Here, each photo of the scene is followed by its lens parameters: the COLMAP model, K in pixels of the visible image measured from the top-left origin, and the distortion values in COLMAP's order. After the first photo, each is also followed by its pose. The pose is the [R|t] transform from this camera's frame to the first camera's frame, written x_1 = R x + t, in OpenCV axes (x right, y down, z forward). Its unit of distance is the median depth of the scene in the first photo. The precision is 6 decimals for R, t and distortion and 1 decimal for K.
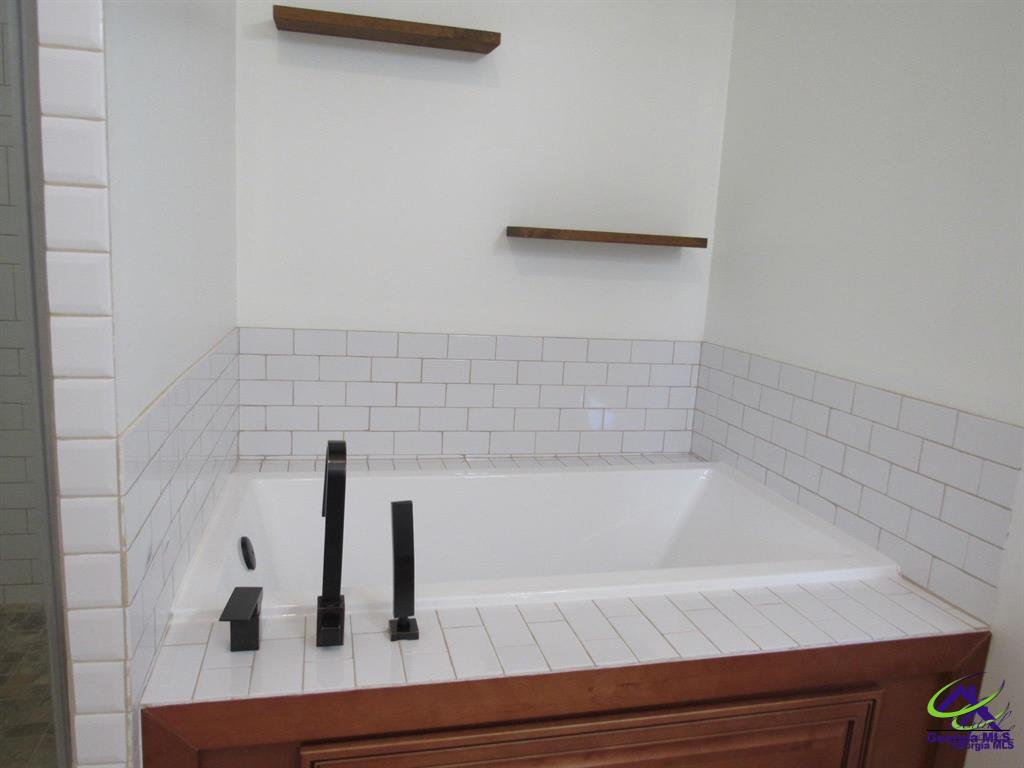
lens RADIAL K [[732.4, 0, 513.8], [0, 732.4, 377.4], [0, 0, 1]] dist [-0.018138, -0.015275]
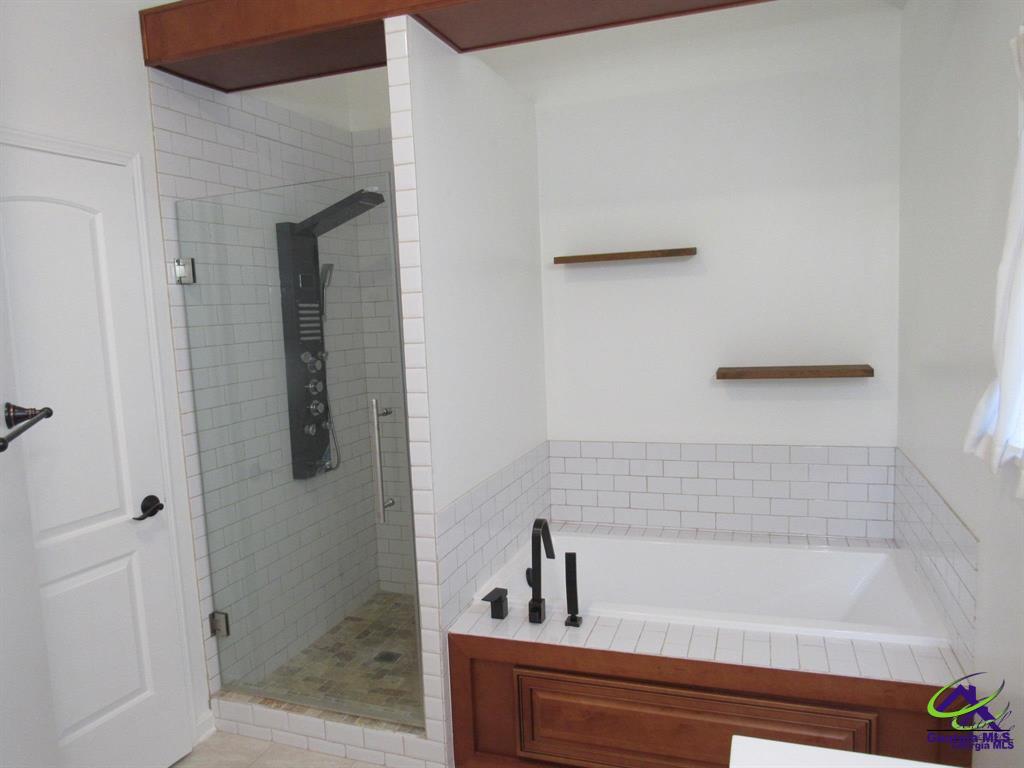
lens RADIAL K [[732.4, 0, 510.1], [0, 732.4, 384.2], [0, 0, 1]] dist [-0.018138, -0.015275]
pose [[0.830679, -0.038387, -0.555427, 0.797459], [0.000080, 0.997628, -0.068830, -0.139977], [0.556752, 0.057132, 0.828712, -0.706203]]
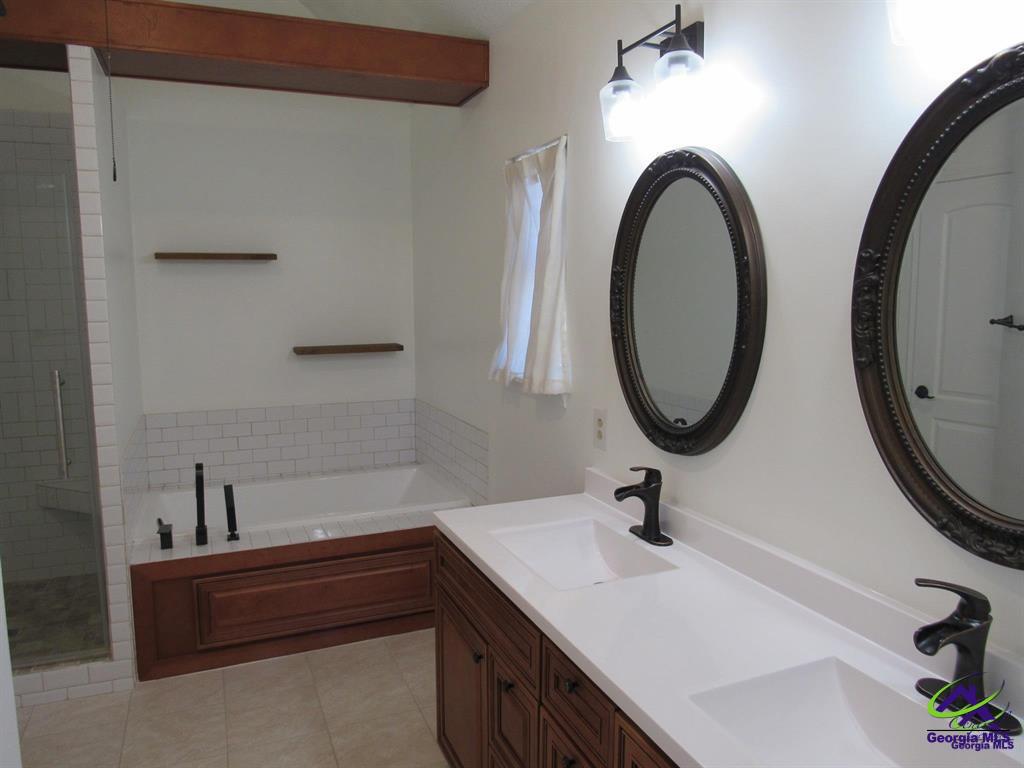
lens RADIAL K [[732.4, 0, 513.4], [0, 732.4, 381.2], [0, 0, 1]] dist [-0.018138, -0.015275]
pose [[0.985701, -0.080950, 0.147788, 0.466819], [0.087491, 0.995429, -0.038302, -0.003620], [-0.144012, 0.050684, 0.988277, -1.618068]]
